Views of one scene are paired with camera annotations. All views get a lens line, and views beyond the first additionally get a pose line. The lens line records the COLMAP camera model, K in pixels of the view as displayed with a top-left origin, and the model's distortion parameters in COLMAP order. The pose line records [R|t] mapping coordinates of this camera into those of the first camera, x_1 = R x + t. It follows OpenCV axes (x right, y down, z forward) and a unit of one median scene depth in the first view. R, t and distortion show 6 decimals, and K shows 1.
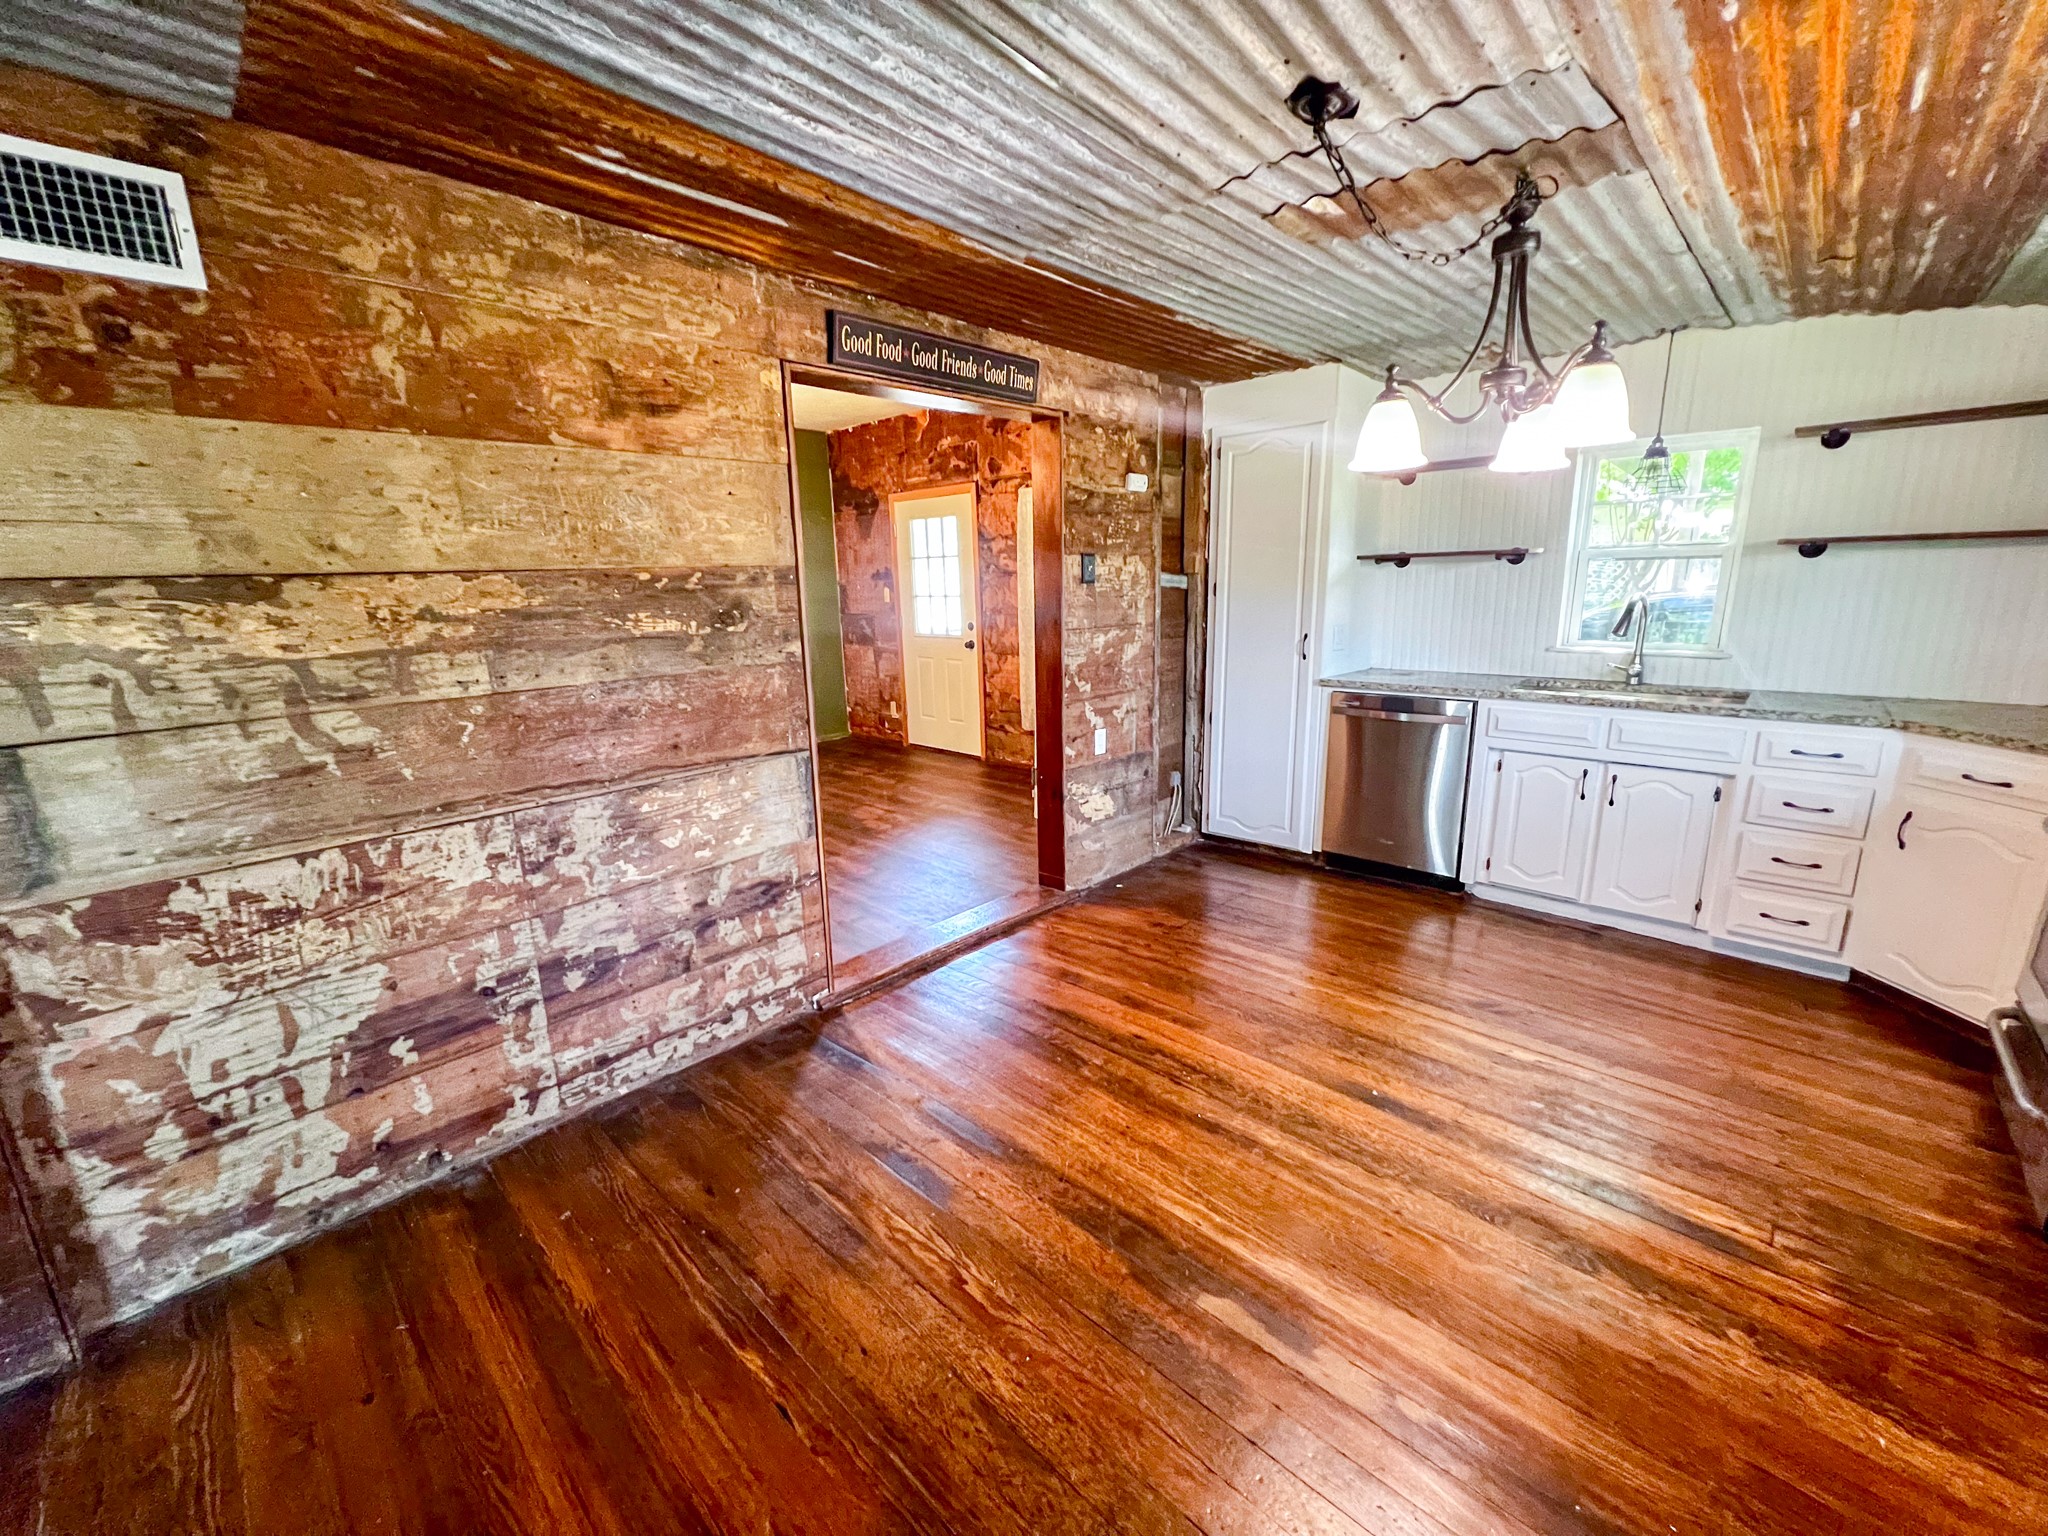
lens RADIAL K [[825.1, 0, 1021.4], [0, 825.1, 760.2], [0, 0, 1]] dist [-0.003282, 0.000009]
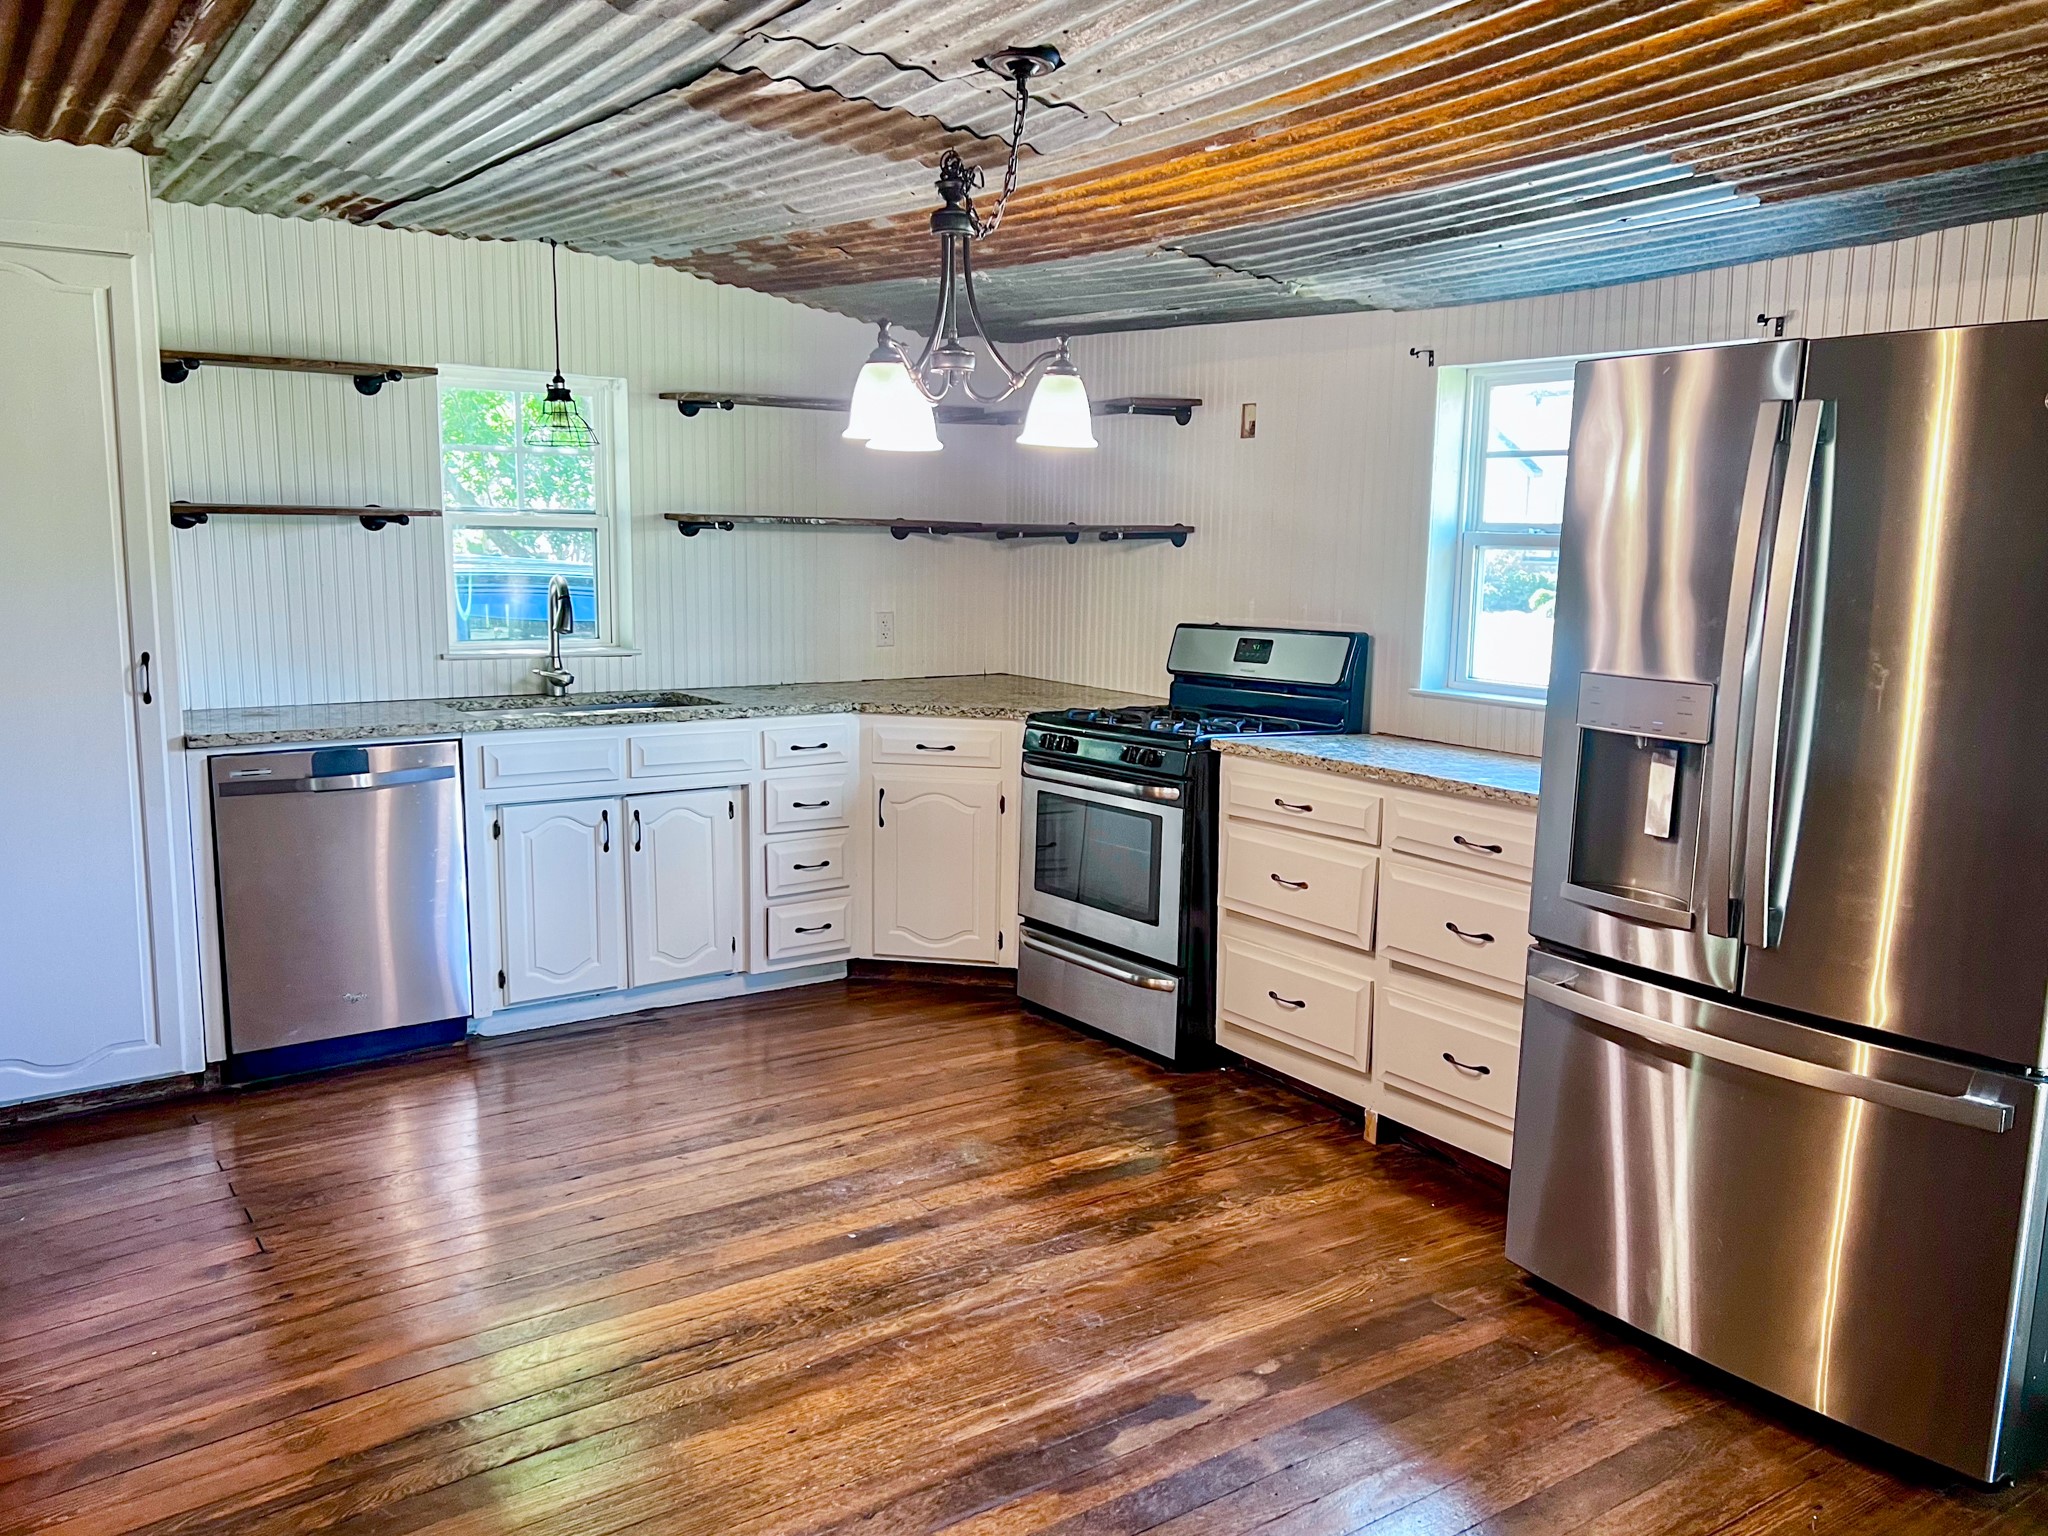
lens RADIAL K [[1563.0, 0, 1023.1], [0, 1563.0, 774.0], [0, 0, 1]] dist [0.053622, 0.000939]
pose [[0.197453, -0.129606, 0.971707, -0.621991], [0.187134, 0.977978, 0.092416, -0.082095], [-0.962286, 0.163591, 0.217358, 0.321523]]
